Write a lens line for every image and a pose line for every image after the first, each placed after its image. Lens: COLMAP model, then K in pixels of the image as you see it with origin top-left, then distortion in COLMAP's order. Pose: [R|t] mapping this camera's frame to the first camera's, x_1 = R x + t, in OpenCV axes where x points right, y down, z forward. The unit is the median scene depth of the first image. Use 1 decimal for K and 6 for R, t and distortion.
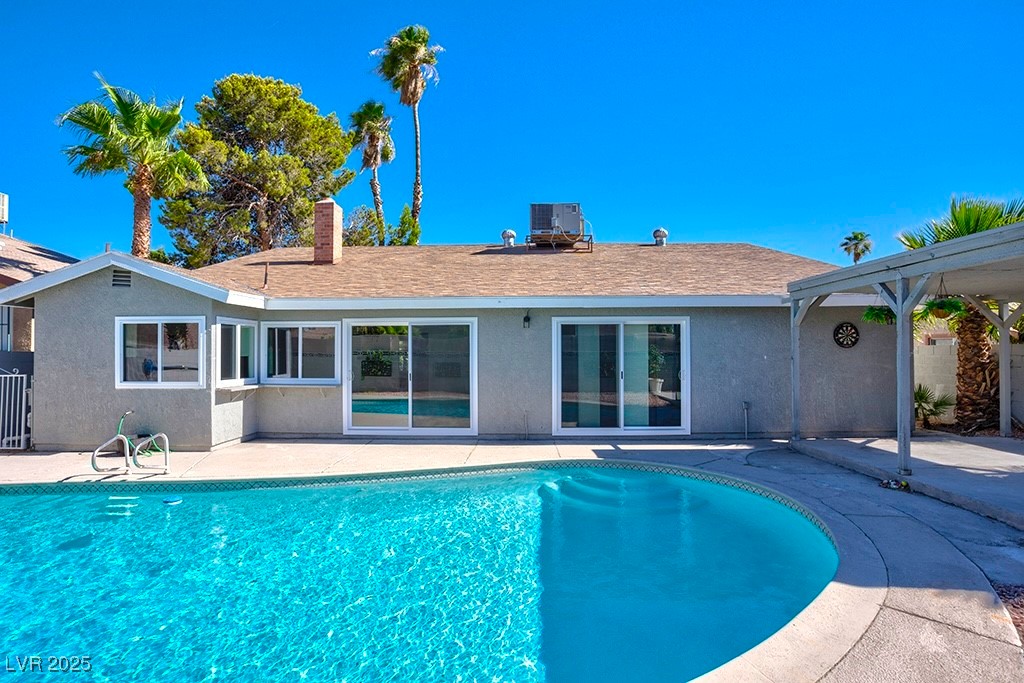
lens RADIAL K [[496.2, 0, 510.3], [0, 496.2, 355.3], [0, 0, 1]] dist [-0.035191, -0.000316]
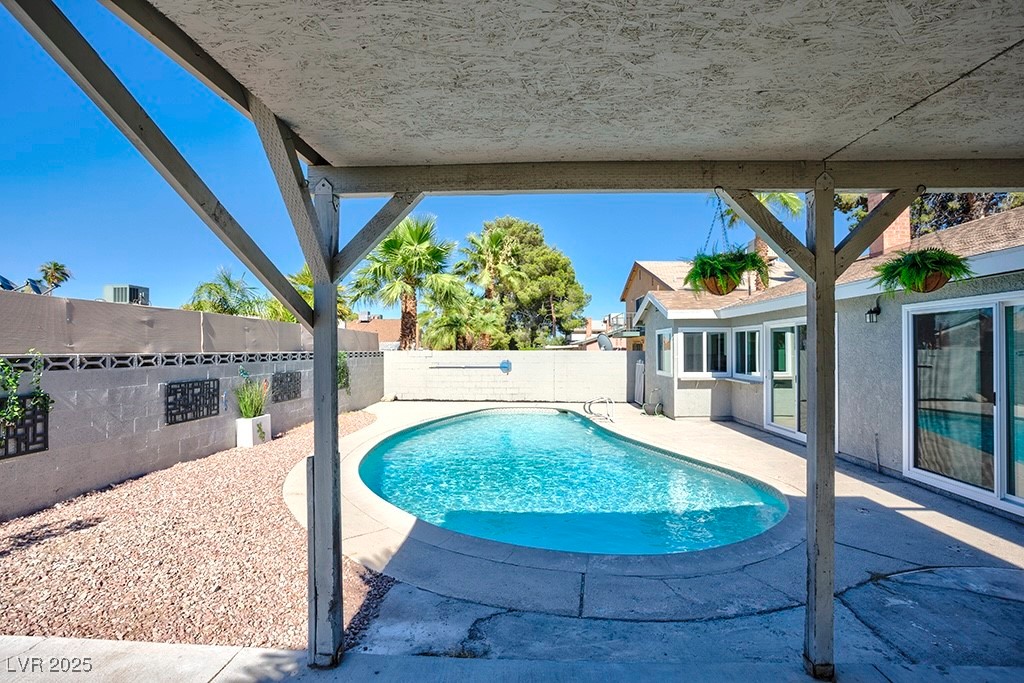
lens RADIAL K [[501.9, 0, 507.8], [0, 501.9, 346.2], [0, 0, 1]] dist [-0.072191, 0.028637]
pose [[-0.007617, -0.003074, -0.999966, 0.808625], [0.008301, 0.999961, -0.003137, -0.023502], [0.999937, -0.008325, -0.007592, 0.476745]]
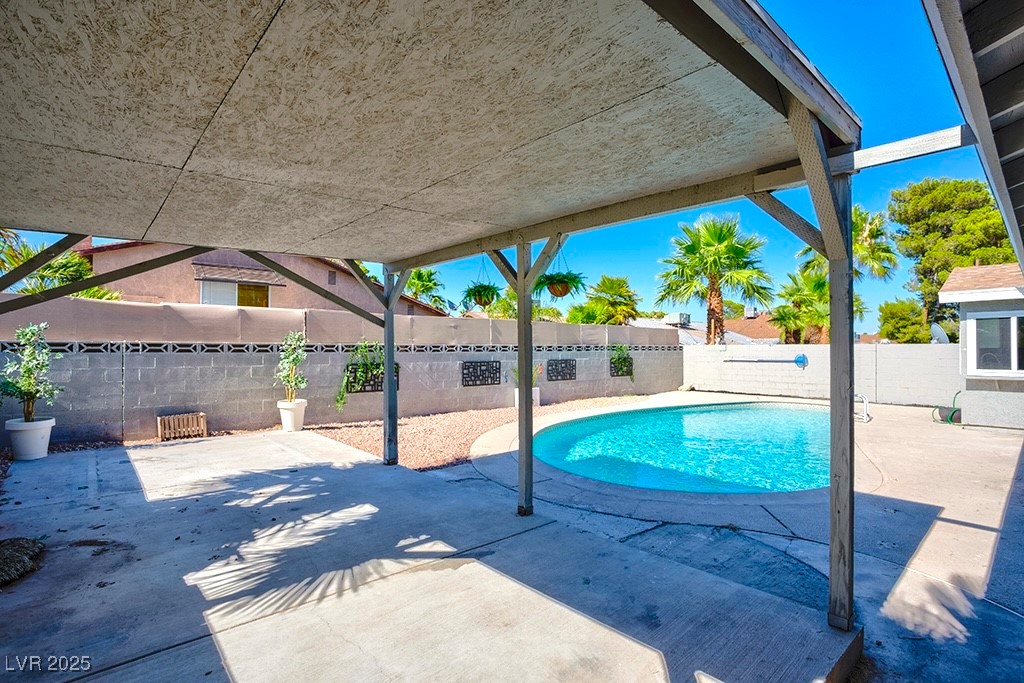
lens RADIAL K [[503.3, 0, 509.3], [0, 503.3, 344.7], [0, 0, 1]] dist [-0.074013, 0.031668]
pose [[-0.723208, -0.000446, -0.690630, 0.894261], [0.008949, 0.999910, -0.010016, -0.003793], [0.690572, -0.013424, -0.723139, 1.006163]]
